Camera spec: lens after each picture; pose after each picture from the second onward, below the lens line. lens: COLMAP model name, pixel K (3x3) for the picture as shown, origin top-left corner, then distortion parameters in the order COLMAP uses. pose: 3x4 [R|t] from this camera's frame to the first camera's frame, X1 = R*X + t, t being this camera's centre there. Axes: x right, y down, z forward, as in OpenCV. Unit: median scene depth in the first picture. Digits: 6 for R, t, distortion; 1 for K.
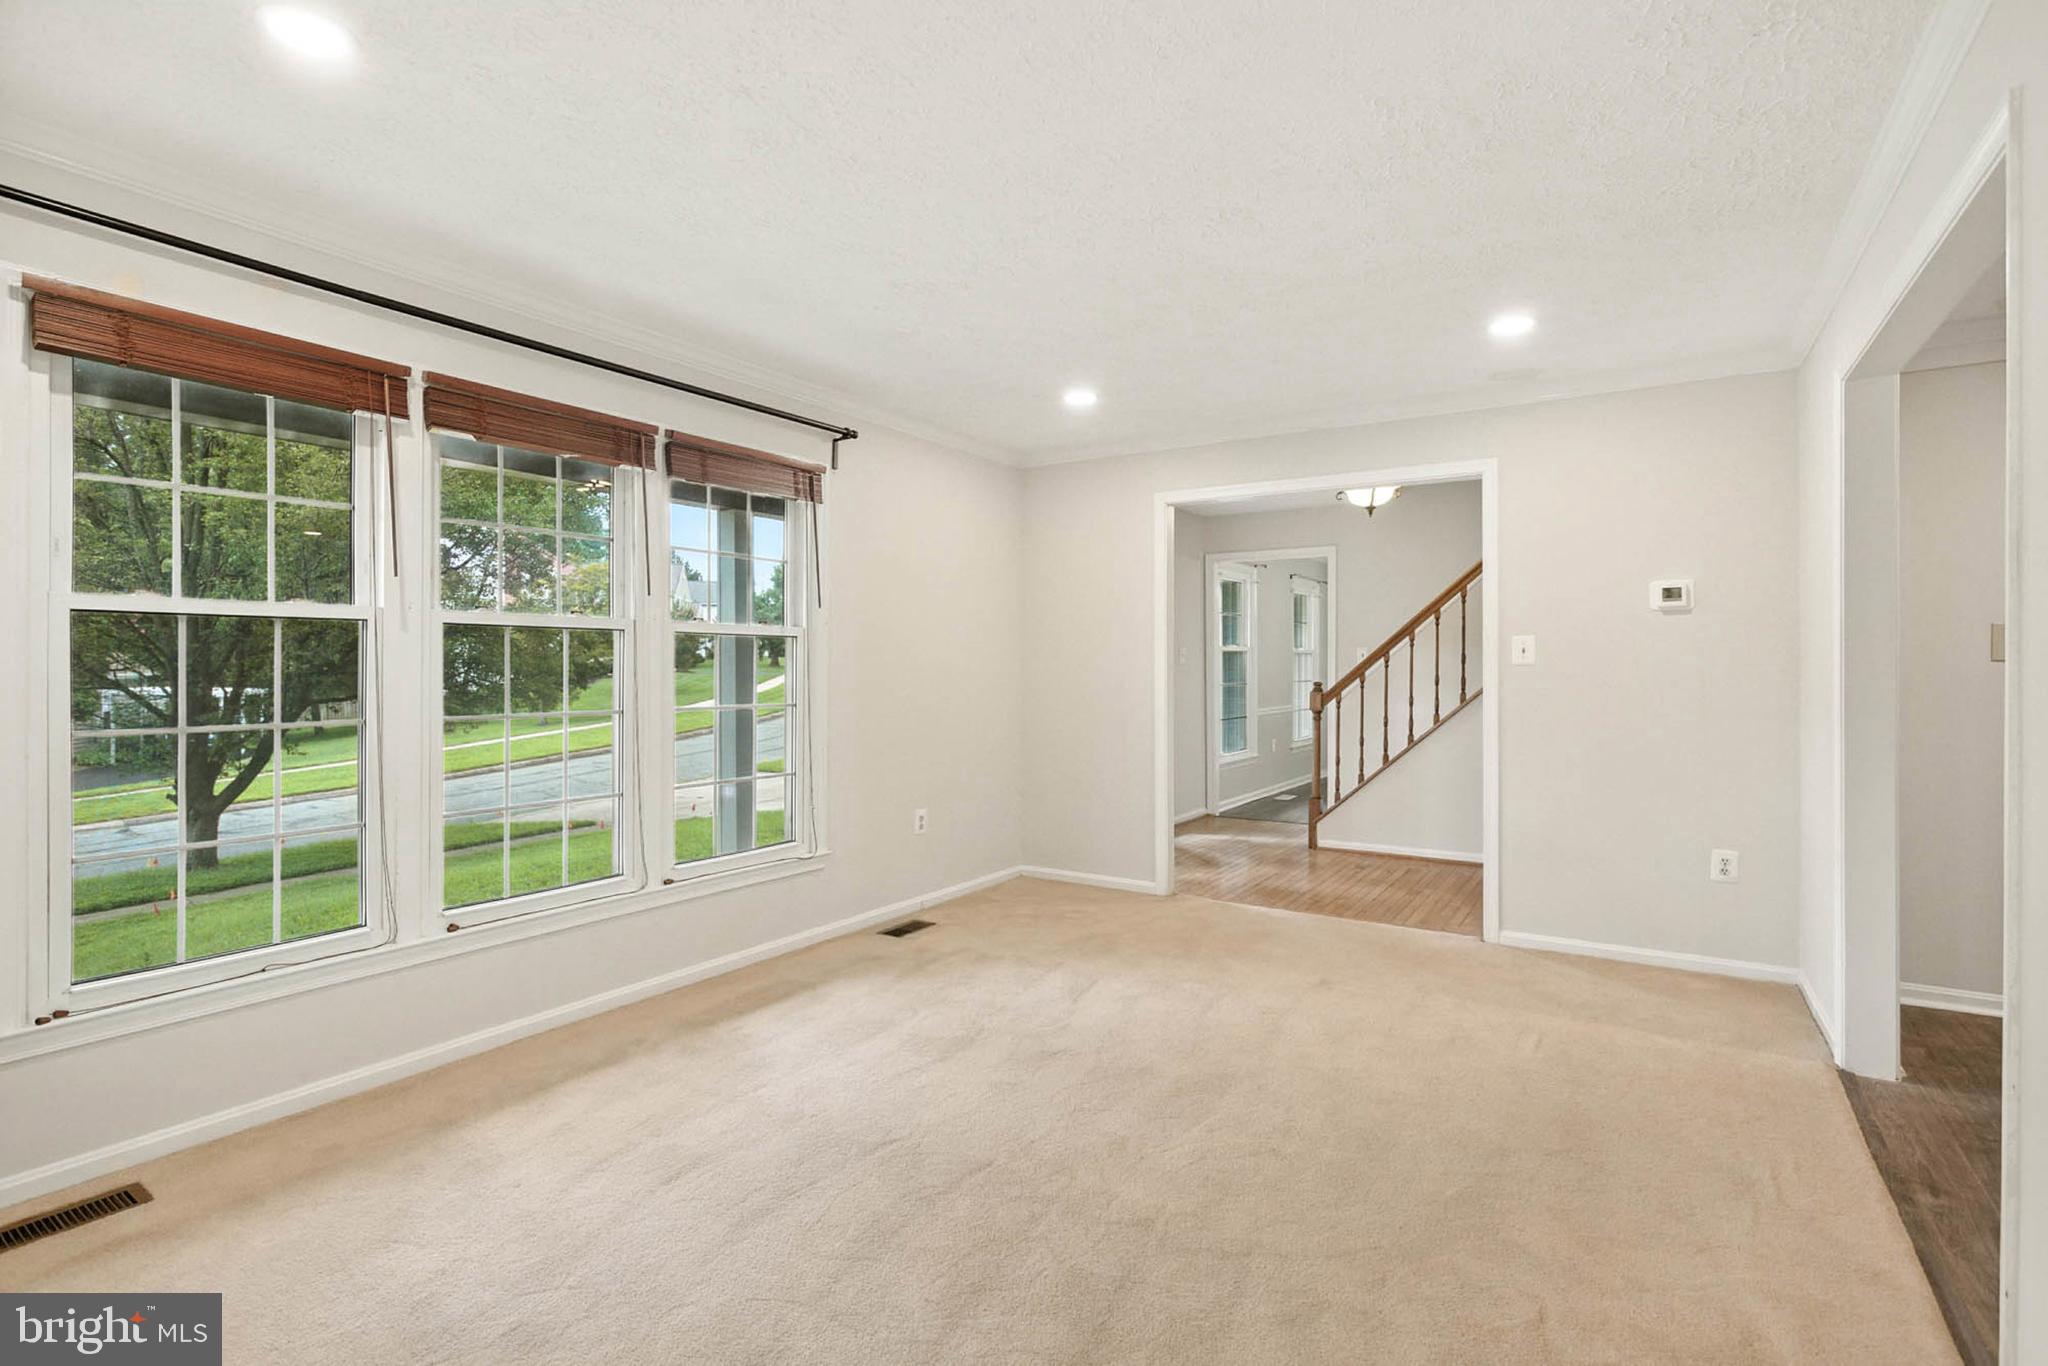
lens RADIAL K [[996.6, 0, 1016.5], [0, 996.6, 671.0], [0, 0, 1]] dist [-0.002646, 0.000293]
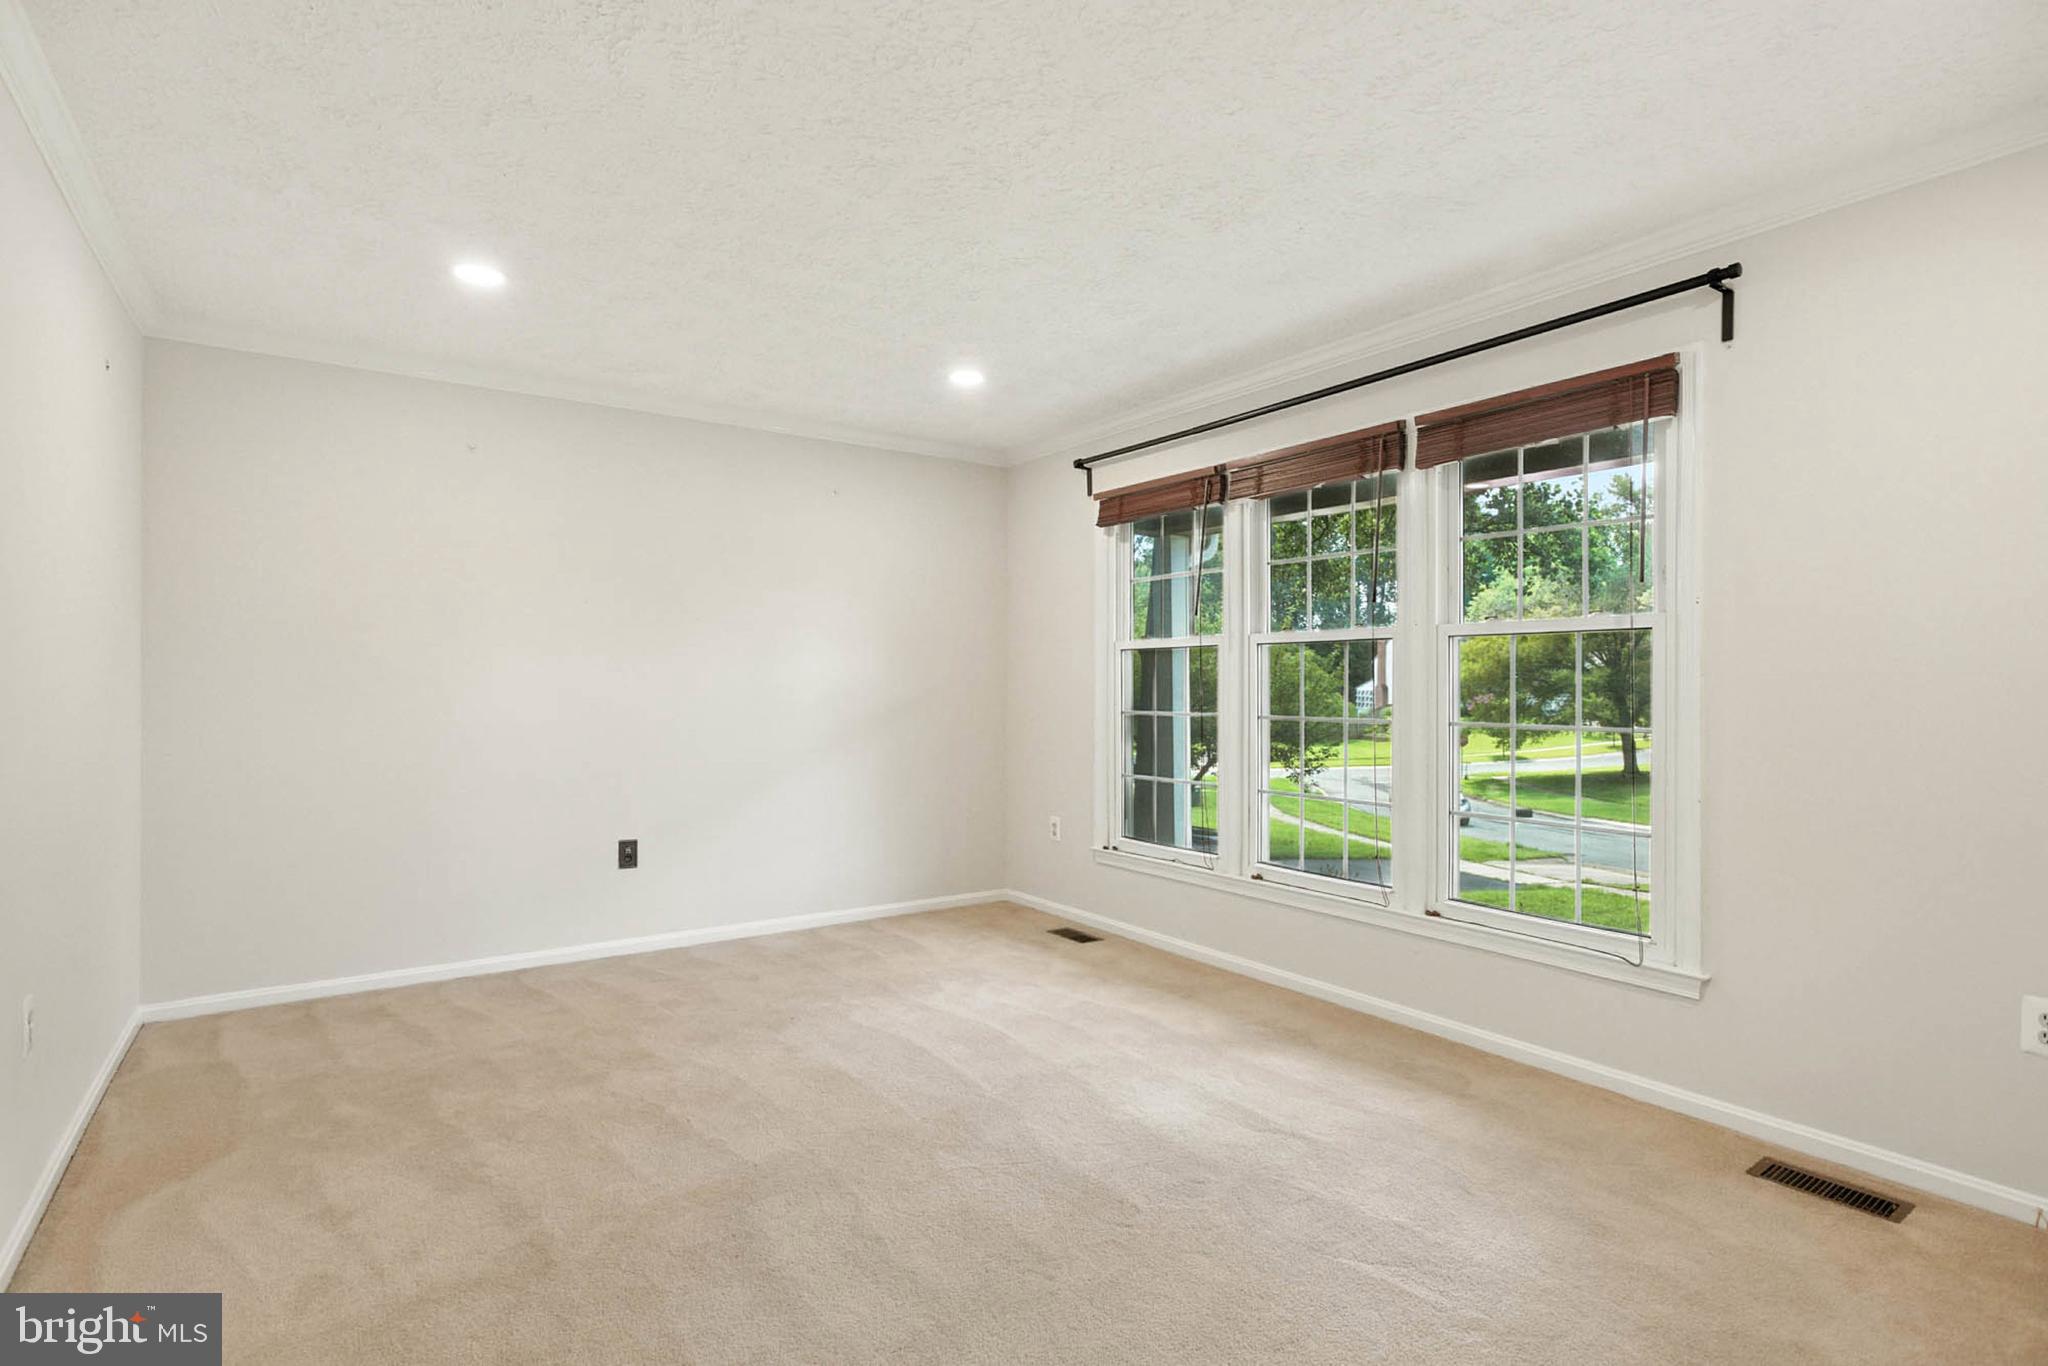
lens RADIAL K [[996.6, 0, 1016.5], [0, 996.6, 671.0], [0, 0, 1]] dist [-0.002646, 0.000293]
pose [[-0.374480, -0.003240, -0.927229, 0.937229], [0.003419, 0.999982, -0.004876, -0.007669], [0.927229, -0.004996, -0.374462, 1.470371]]
